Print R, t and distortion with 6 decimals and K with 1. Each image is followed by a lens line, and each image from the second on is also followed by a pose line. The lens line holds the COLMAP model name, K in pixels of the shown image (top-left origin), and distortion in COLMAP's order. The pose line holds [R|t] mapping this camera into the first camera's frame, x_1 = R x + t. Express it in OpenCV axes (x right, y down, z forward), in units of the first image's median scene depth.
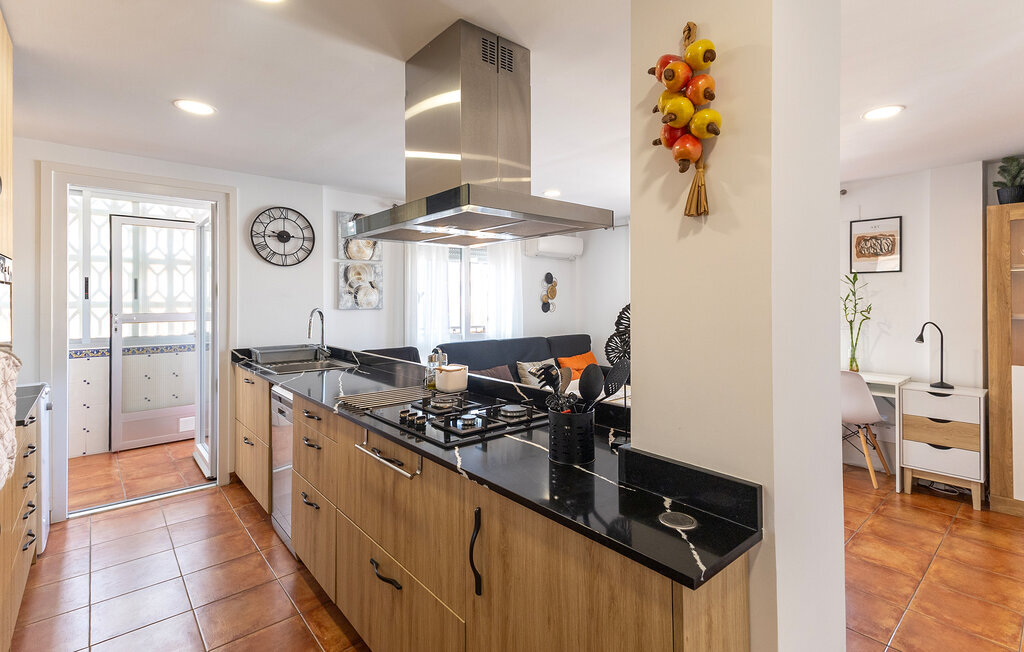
lens RADIAL K [[474.2, 0, 497.6], [0, 474.2, 299.9], [0, 0, 1]] dist [-0.000119, -0.000219]
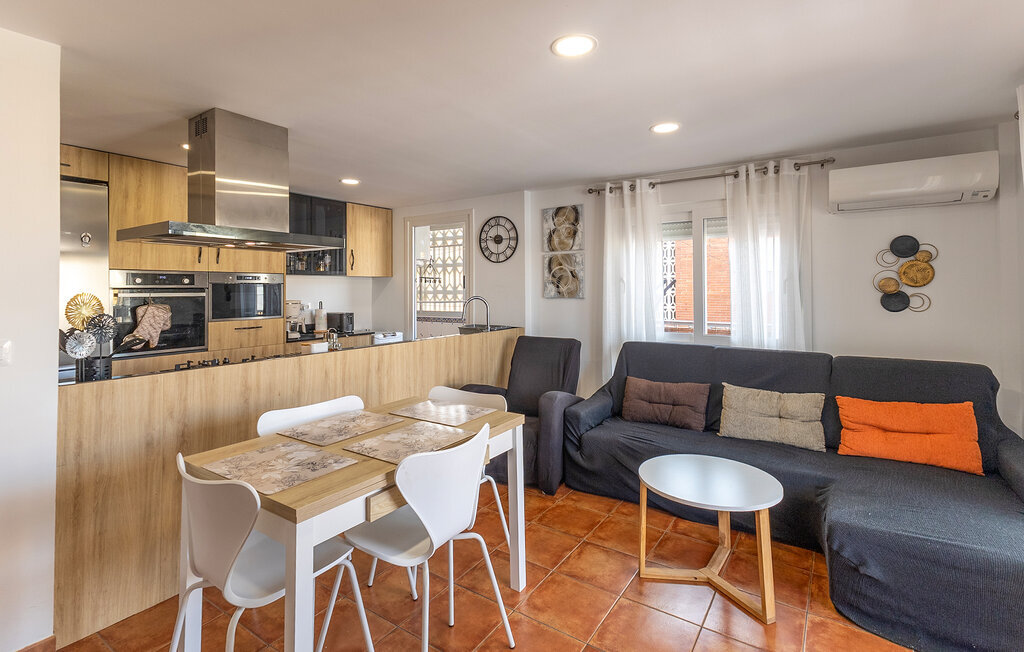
lens RADIAL K [[471.8, 0, 510.7], [0, 471.8, 292.6], [0, 0, 1]] dist [0.021016, 0.000055]
pose [[0.270451, 0.009866, -0.962683, 0.779159], [0.004953, 0.999920, 0.011639, -0.005545], [0.962721, -0.007916, 0.270381, 0.692333]]
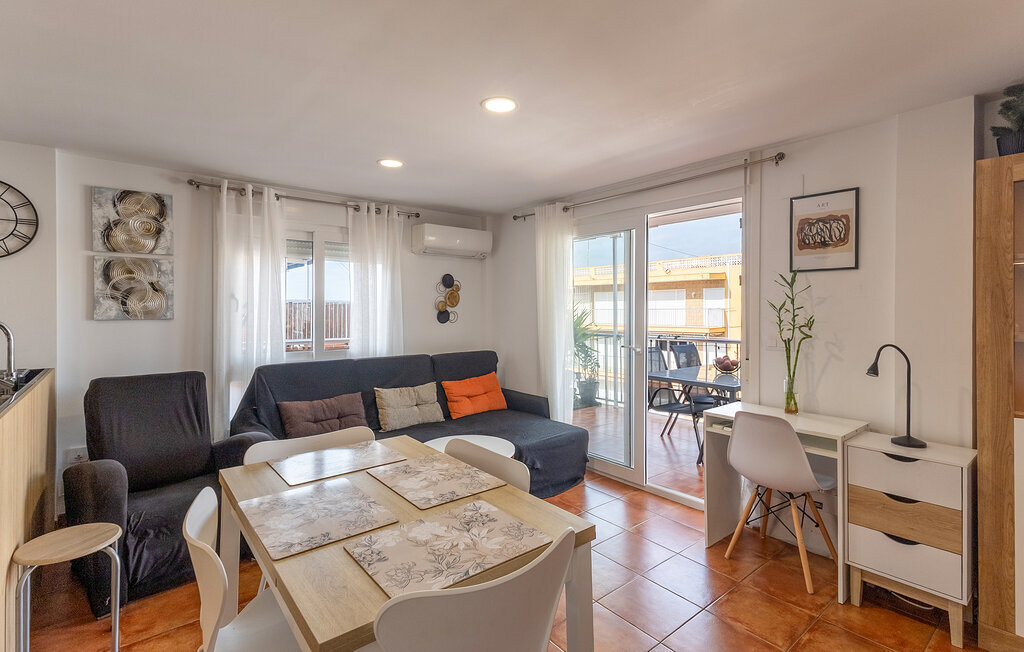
lens RADIAL K [[475.2, 0, 508.9], [0, 475.2, 309.4], [0, 0, 1]] dist [0.016995, -0.006809]
pose [[0.999872, 0.003710, -0.015571, 0.353079], [-0.003639, 0.999983, 0.004611, -0.002088], [0.015588, -0.004553, 0.999868, 0.295994]]
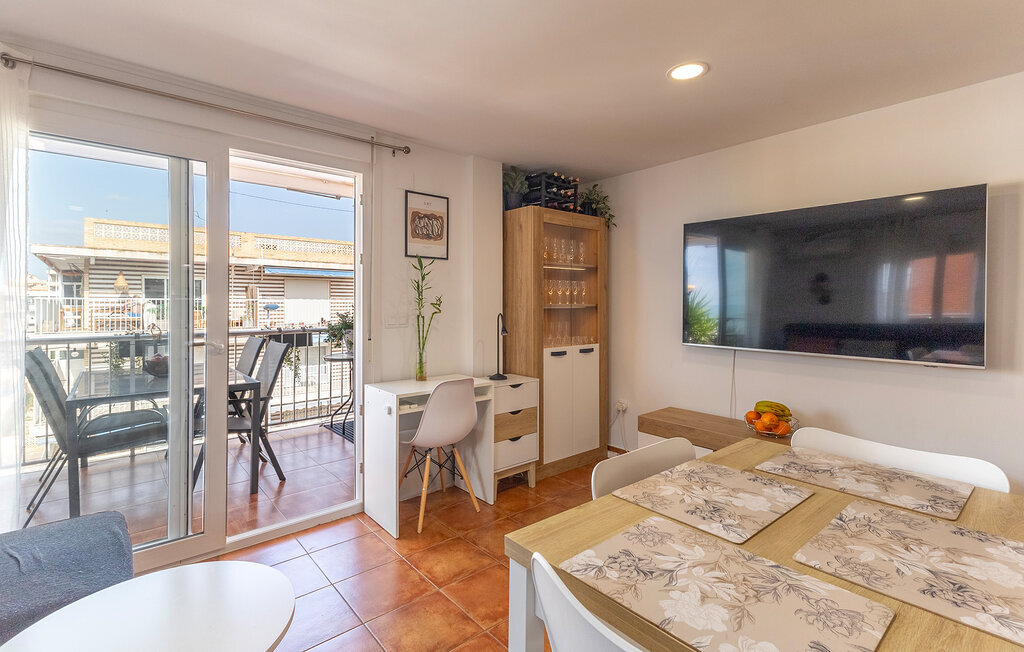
lens RADIAL K [[468.8, 0, 510.4], [0, 468.8, 307.9], [0, 0, 1]] dist [0.018055, -0.000134]
pose [[-0.005408, -0.005885, 0.999968, -0.041097], [-0.002428, 0.999980, 0.005872, 0.026545], [-0.999982, -0.002397, -0.005422, 0.871072]]
